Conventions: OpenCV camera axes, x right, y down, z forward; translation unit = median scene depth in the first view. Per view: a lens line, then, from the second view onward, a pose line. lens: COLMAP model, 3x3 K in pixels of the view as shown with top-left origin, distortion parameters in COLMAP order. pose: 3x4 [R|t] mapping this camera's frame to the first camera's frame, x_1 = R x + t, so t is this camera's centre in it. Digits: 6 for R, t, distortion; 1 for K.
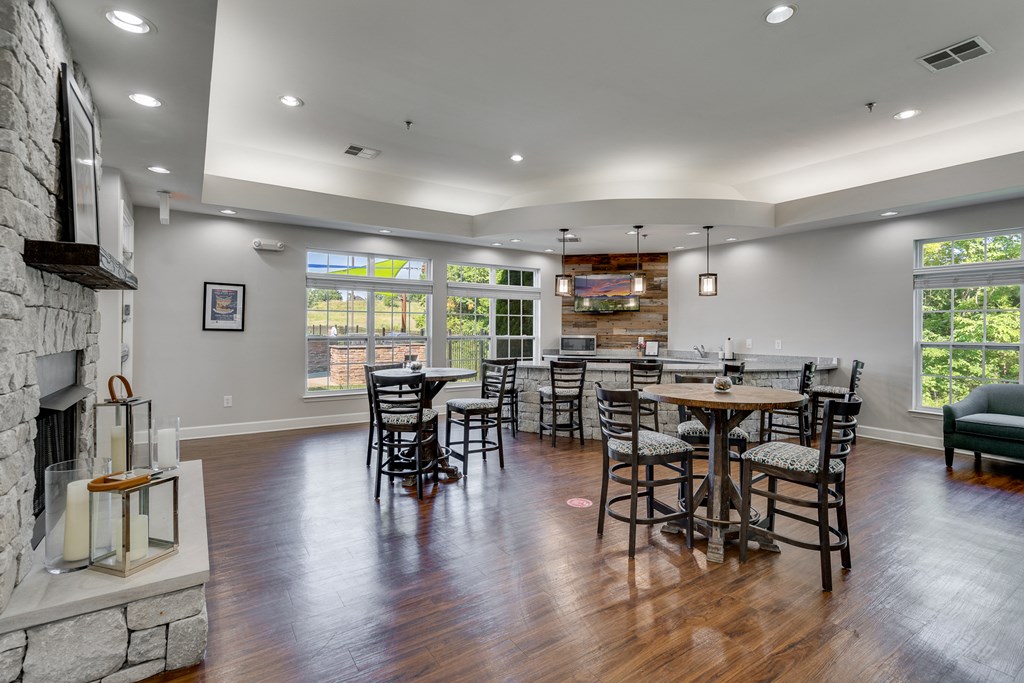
lens RADIAL K [[473.7, 0, 512.0], [0, 473.7, 341.5], [0, 0, 1]] dist [-0.002884, -0.000182]
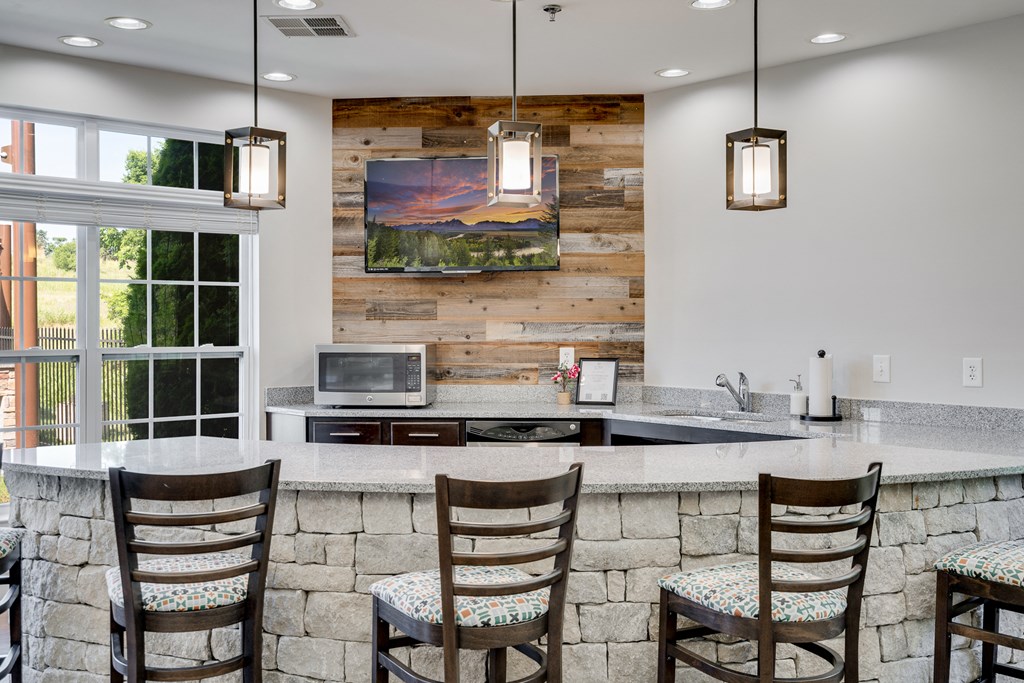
lens RADIAL K [[1003.5, 0, 512.0], [0, 1003.5, 341.5], [0, 0, 1]] dist [0.019397, 0.012493]
pose [[0.989043, -0.008235, 0.147398, 0.131684], [0.008574, 0.999962, -0.001666, -0.012919], [-0.147379, 0.002912, 0.989076, 0.312120]]
